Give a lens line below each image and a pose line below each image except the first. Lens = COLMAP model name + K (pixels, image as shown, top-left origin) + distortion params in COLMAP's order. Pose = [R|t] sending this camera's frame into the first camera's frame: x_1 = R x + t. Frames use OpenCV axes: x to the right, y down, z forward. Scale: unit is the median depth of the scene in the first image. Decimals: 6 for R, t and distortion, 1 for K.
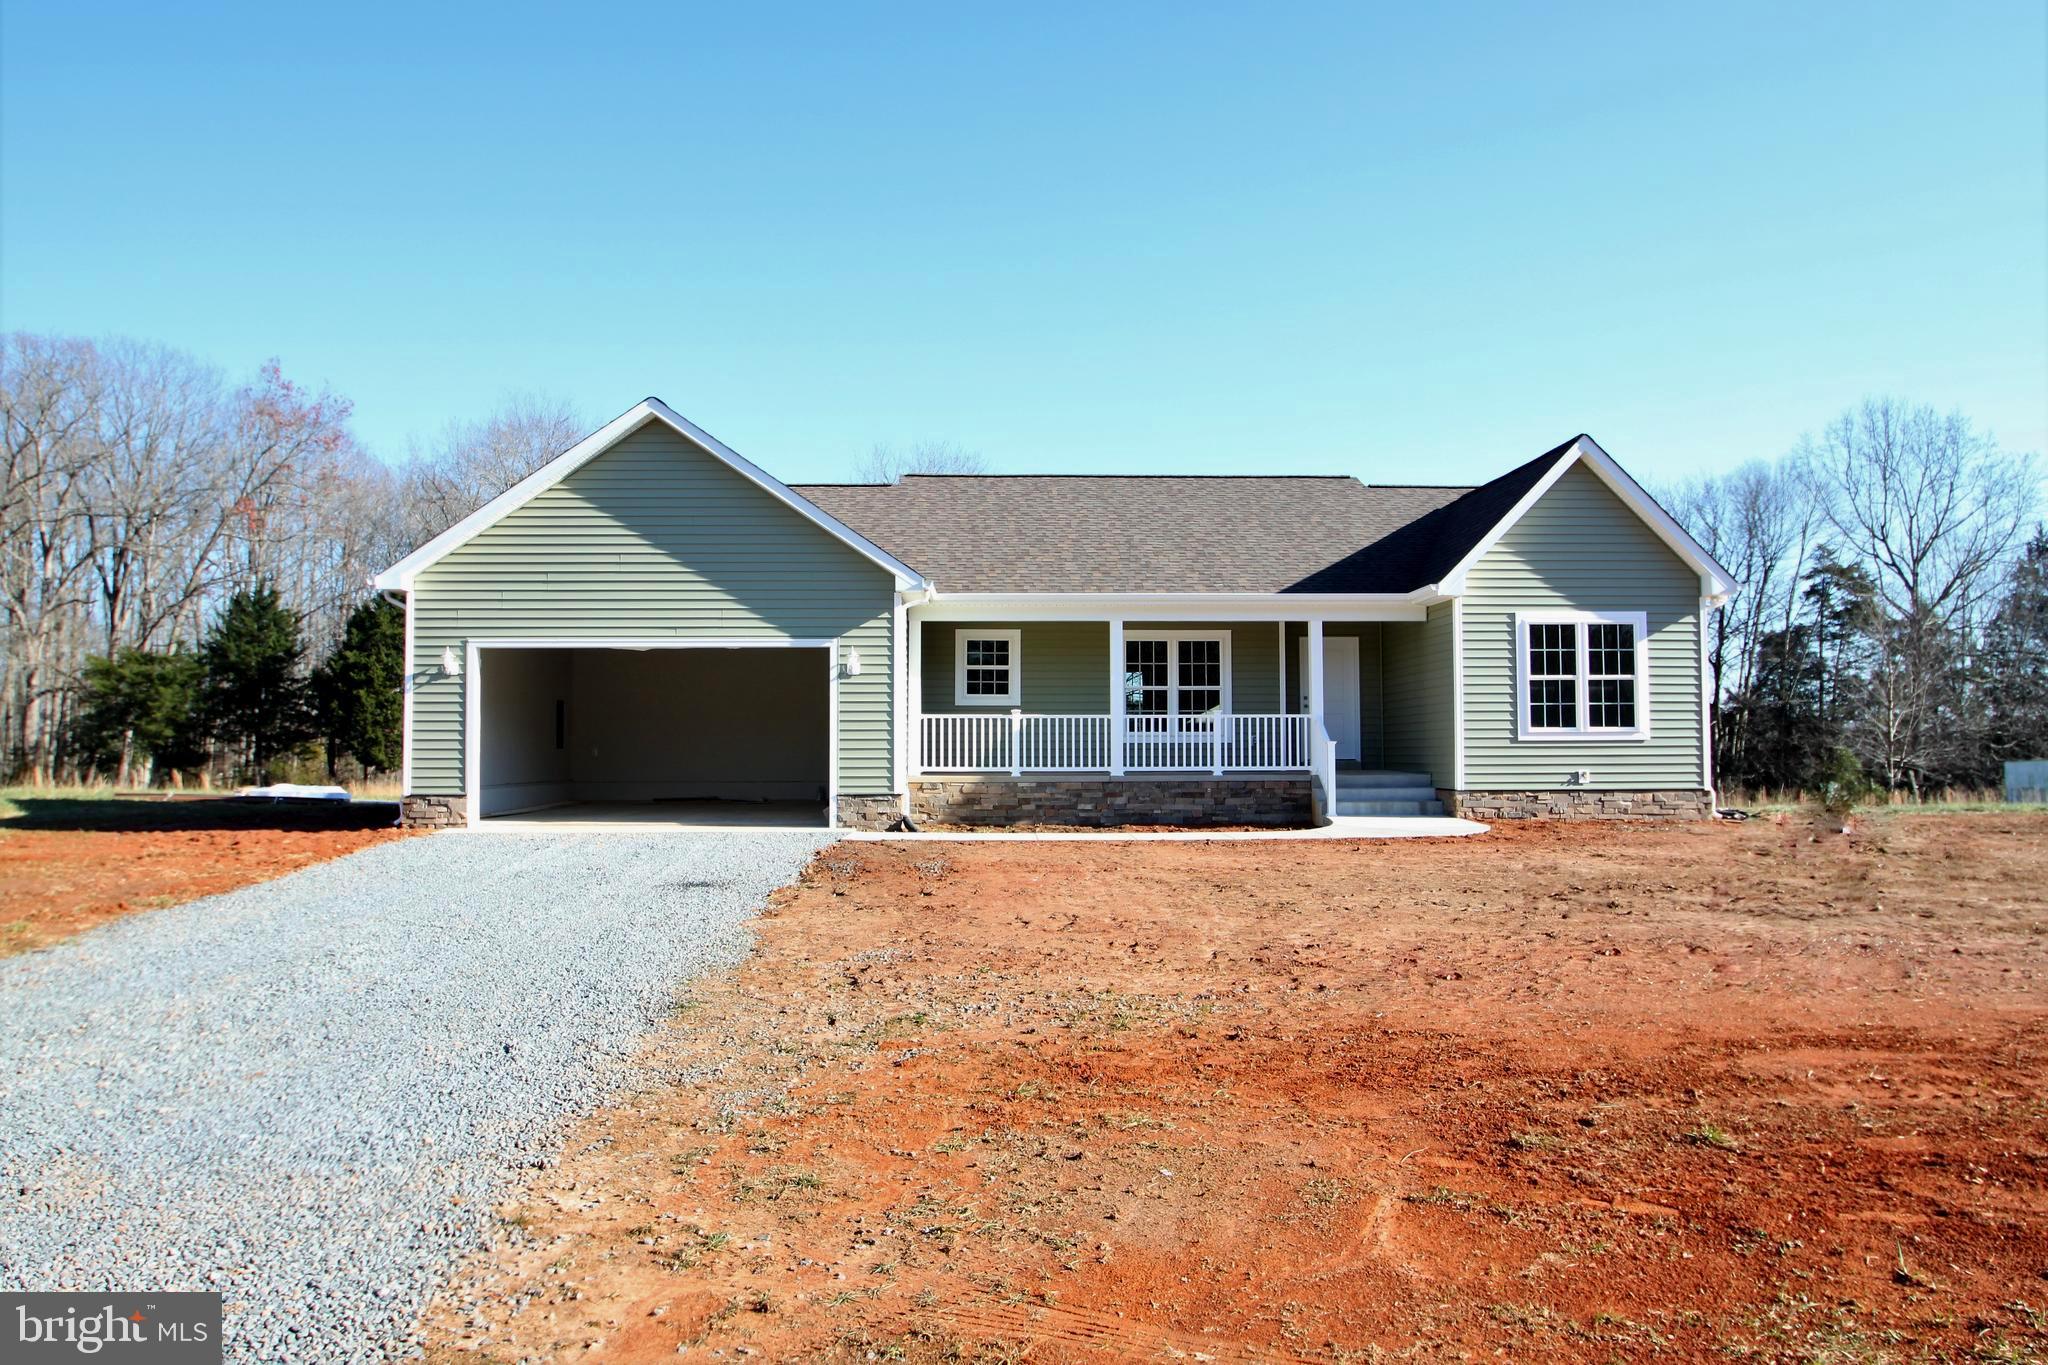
lens RADIAL K [[1377.7, 0, 1024.0], [0, 1377.7, 682.5], [0, 0, 1]] dist [-0.032578, -0.002089]
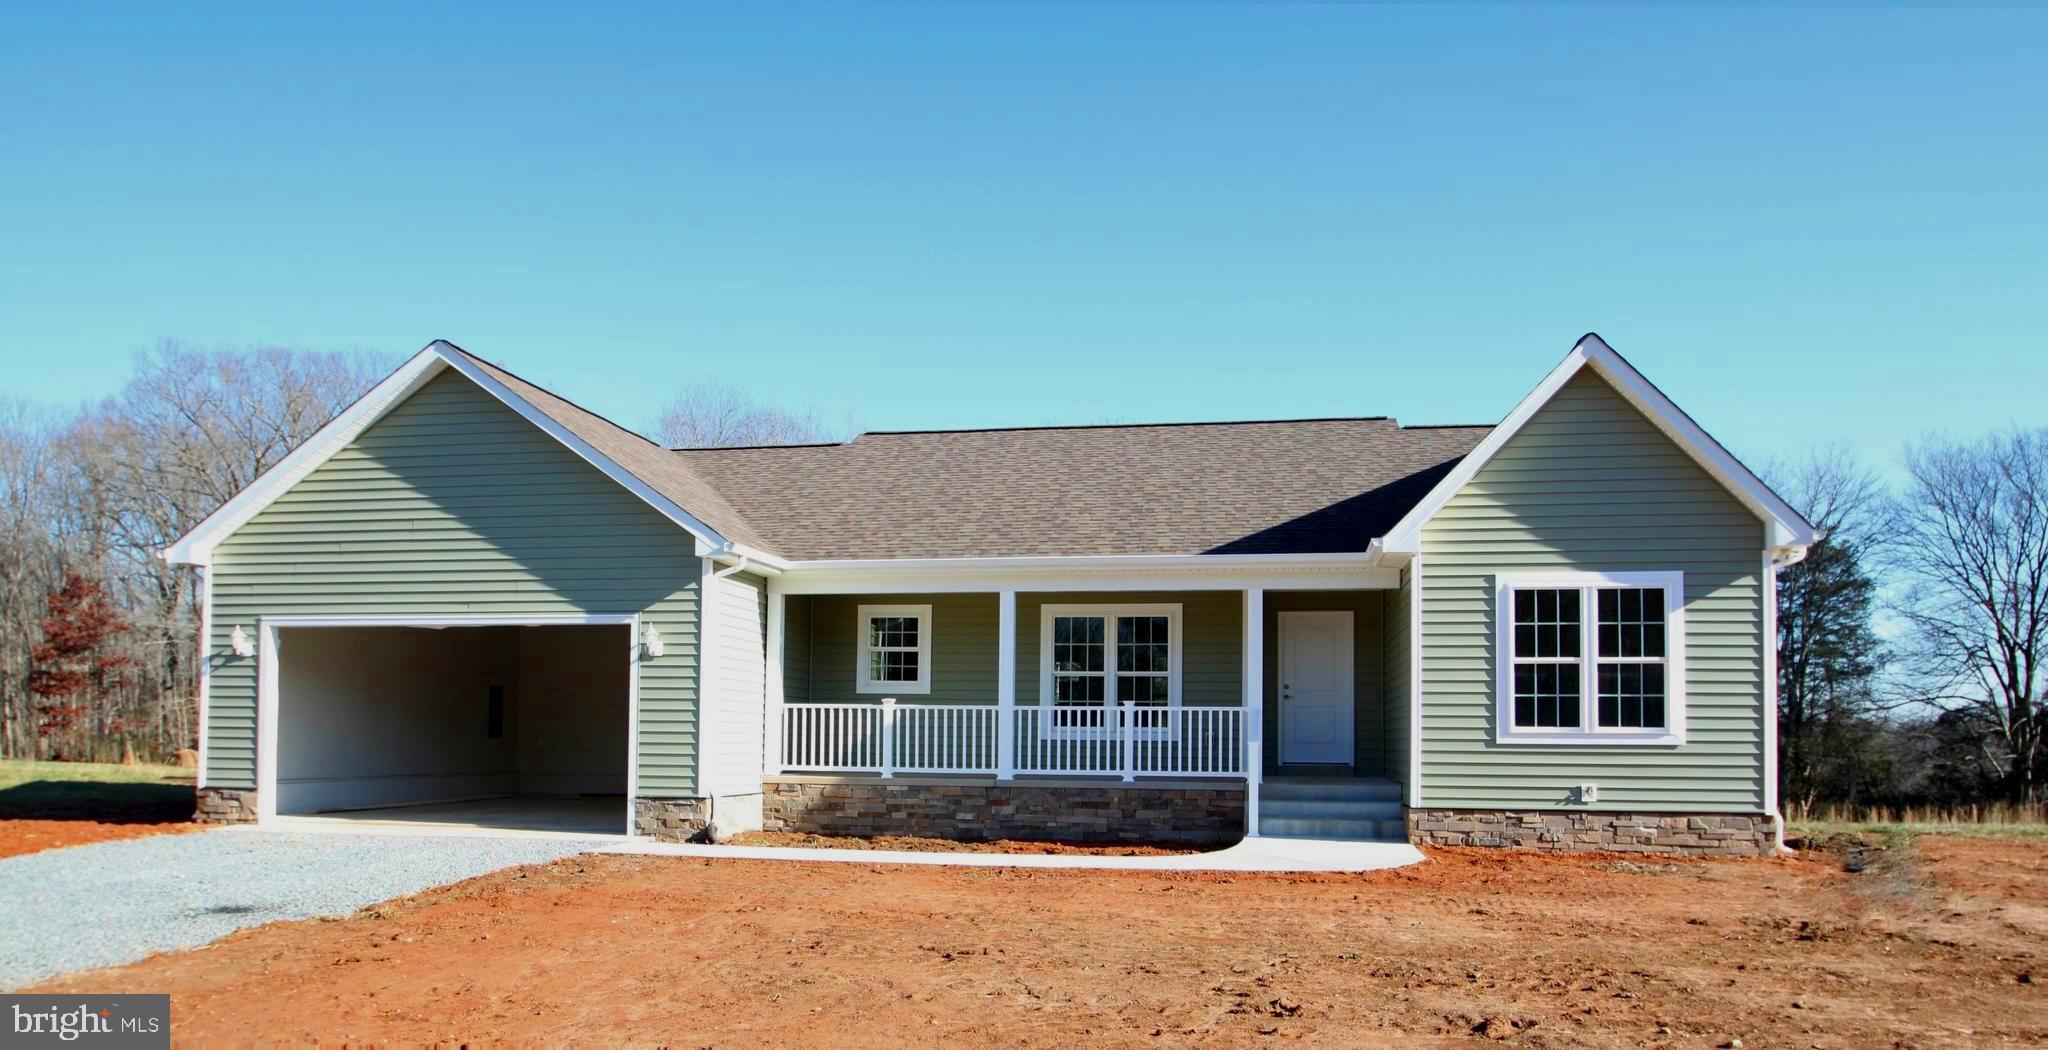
lens RADIAL K [[1373.8, 0, 1016.1], [0, 1373.8, 685.8], [0, 0, 1]] dist [-0.032338, -0.000166]
pose [[0.978248, 0.004299, -0.207392, 0.255973], [-0.002440, 0.999955, 0.009217, 0.004143], [0.207423, -0.008511, 0.978214, 0.206954]]
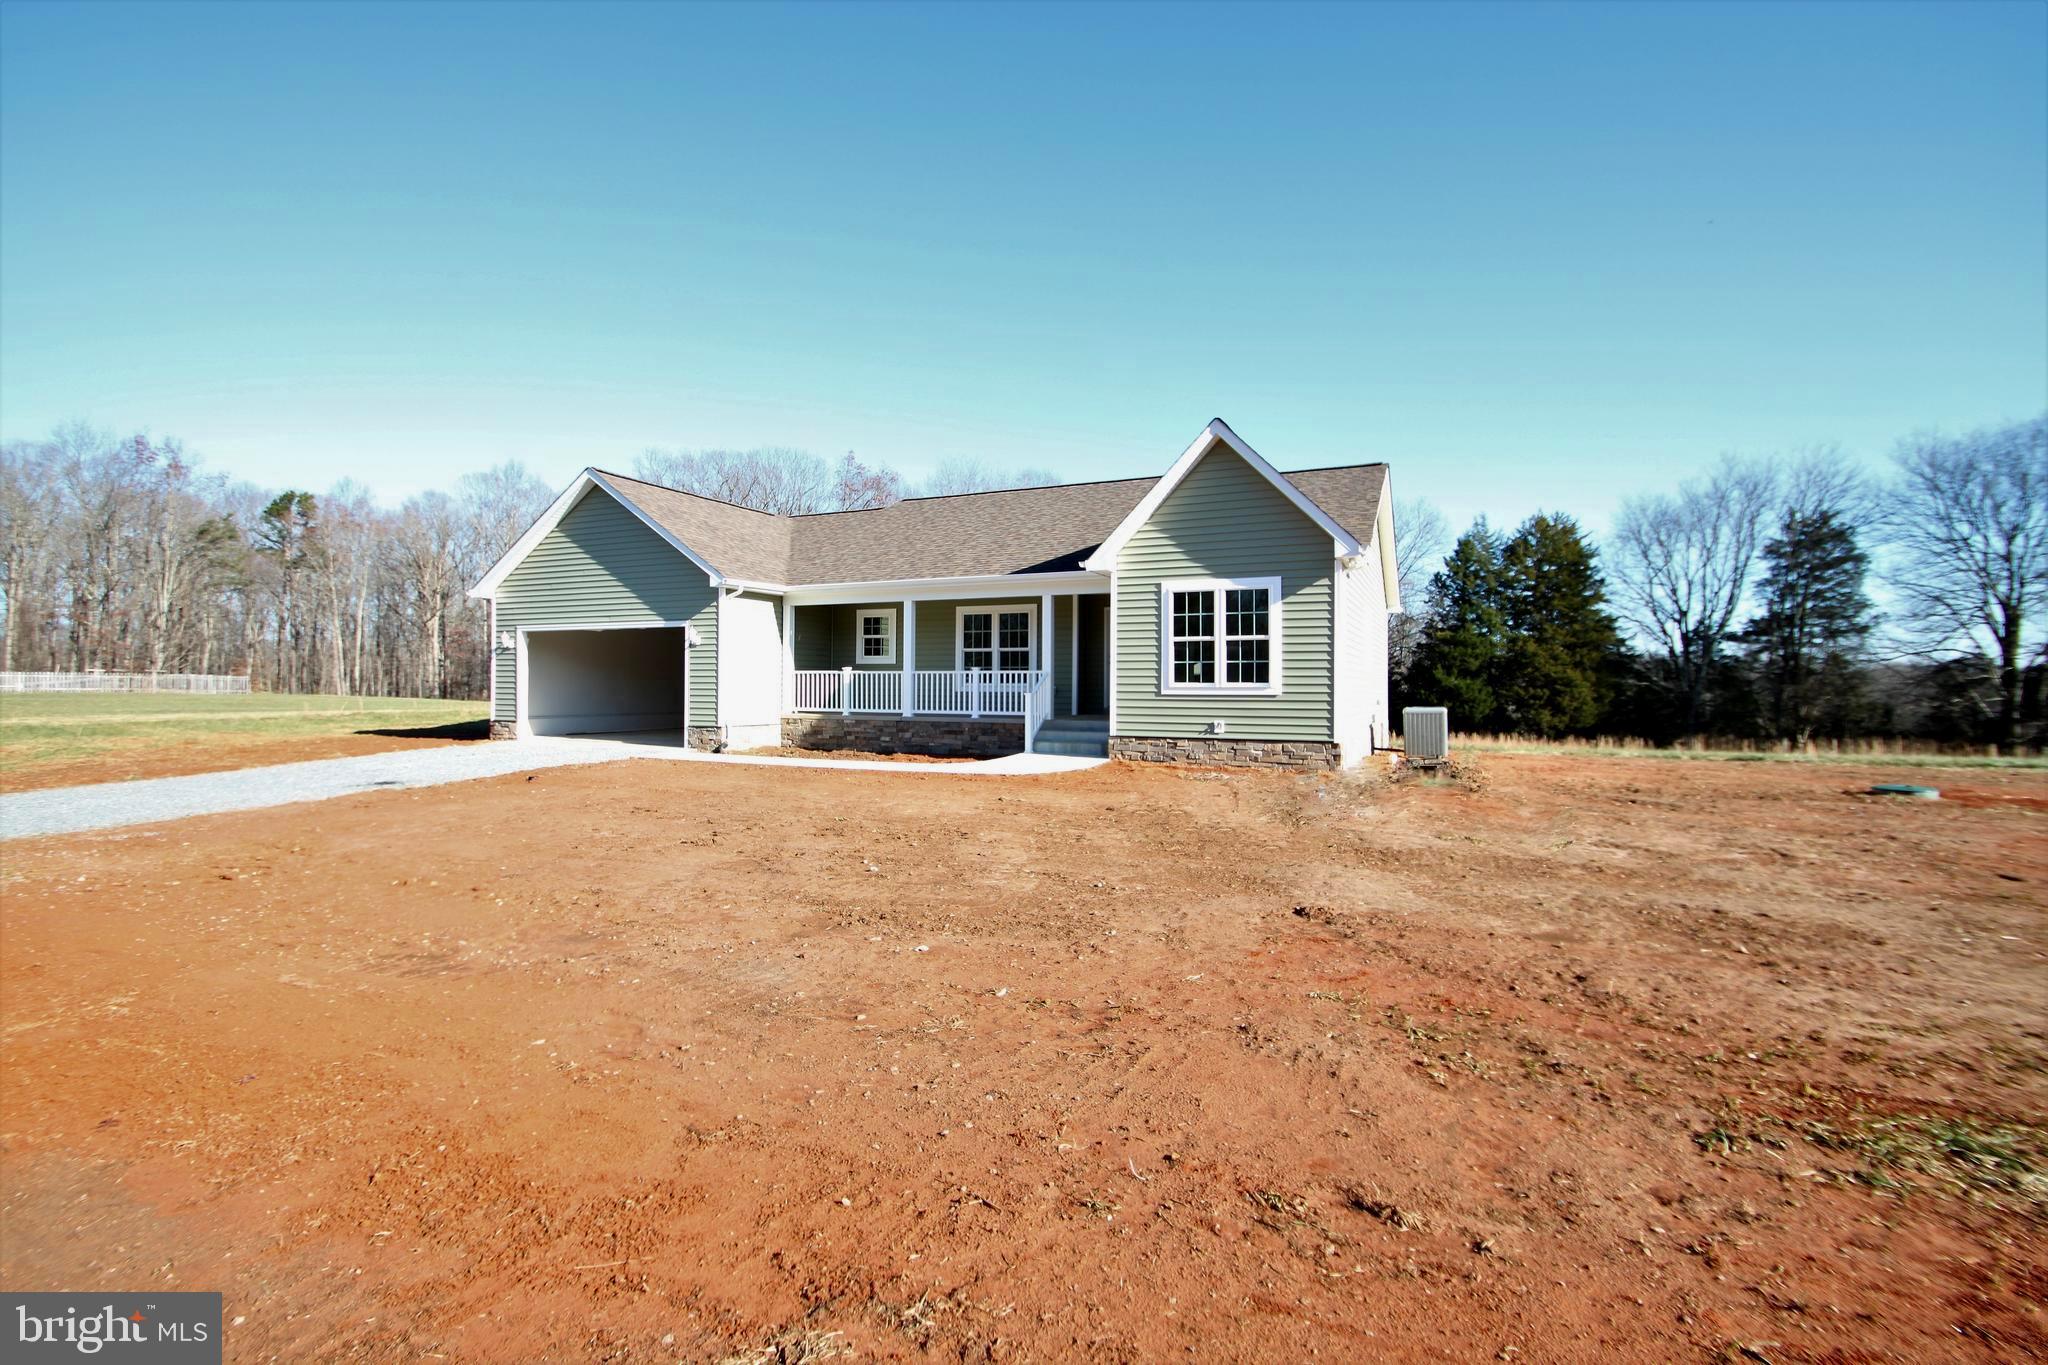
lens RADIAL K [[940.0, 0, 1012.9], [0, 940.0, 675.7], [0, 0, 1]] dist [0.009921, -0.018834]
pose [[0.893834, 0.001657, -0.448395, 0.598904], [0.015039, 0.999320, 0.033672, -0.001584], [0.448145, -0.036840, 0.893201, 0.237886]]
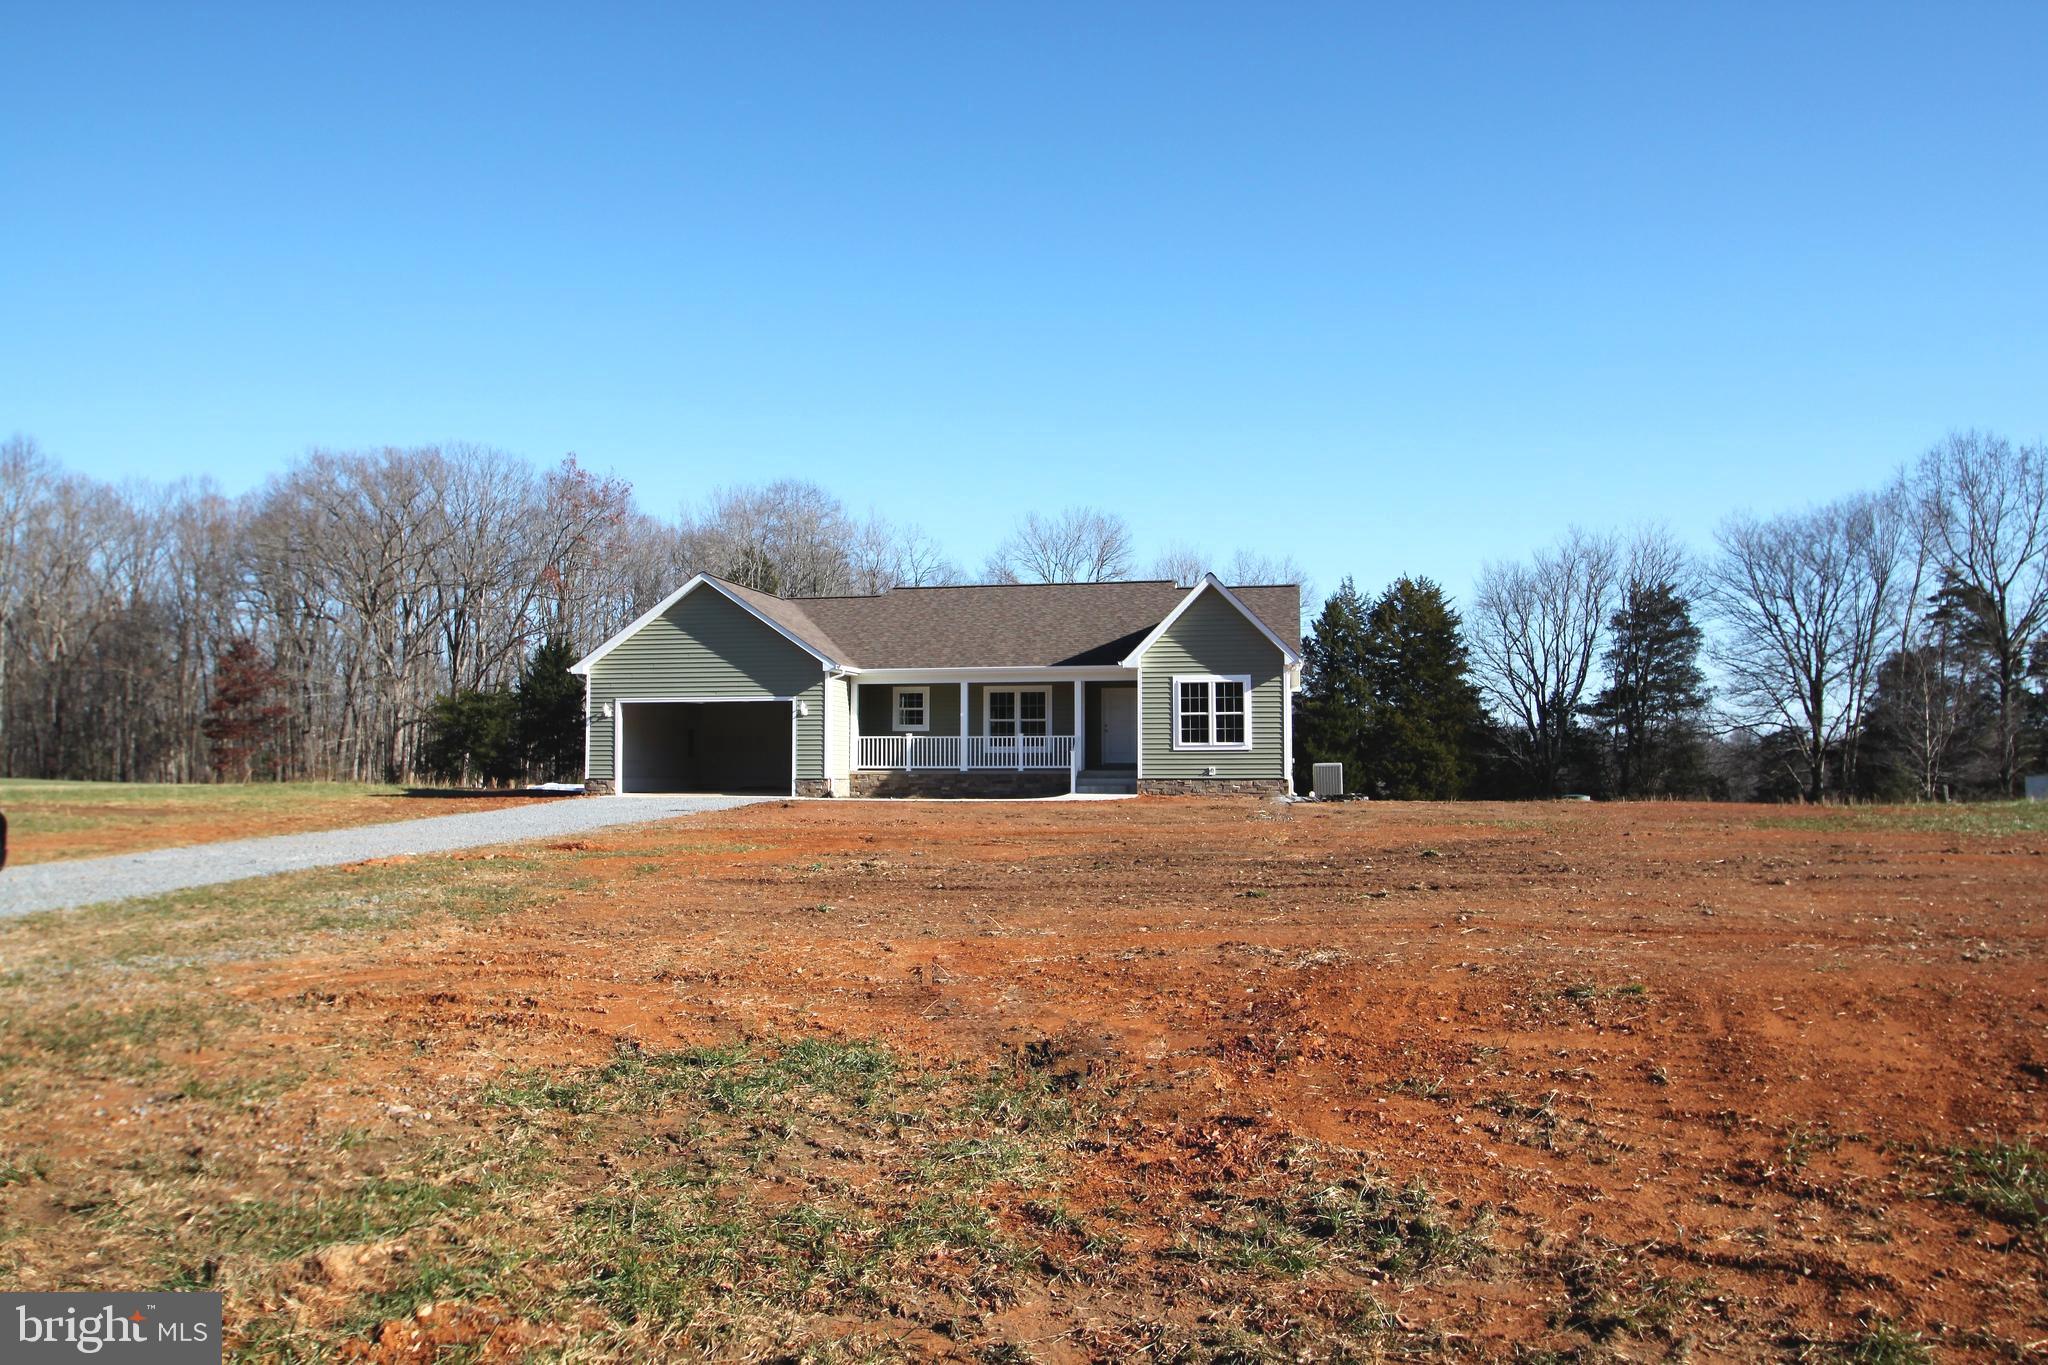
lens RADIAL K [[1451.9, 0, 1018.8], [0, 1451.9, 689.5], [0, 0, 1]] dist [-0.040208, 0.000139]
pose [[0.975757, -0.011273, -0.218566, 0.568011], [0.008928, 0.999892, -0.011714, -0.014589], [0.218675, 0.009479, 0.975752, -0.831253]]
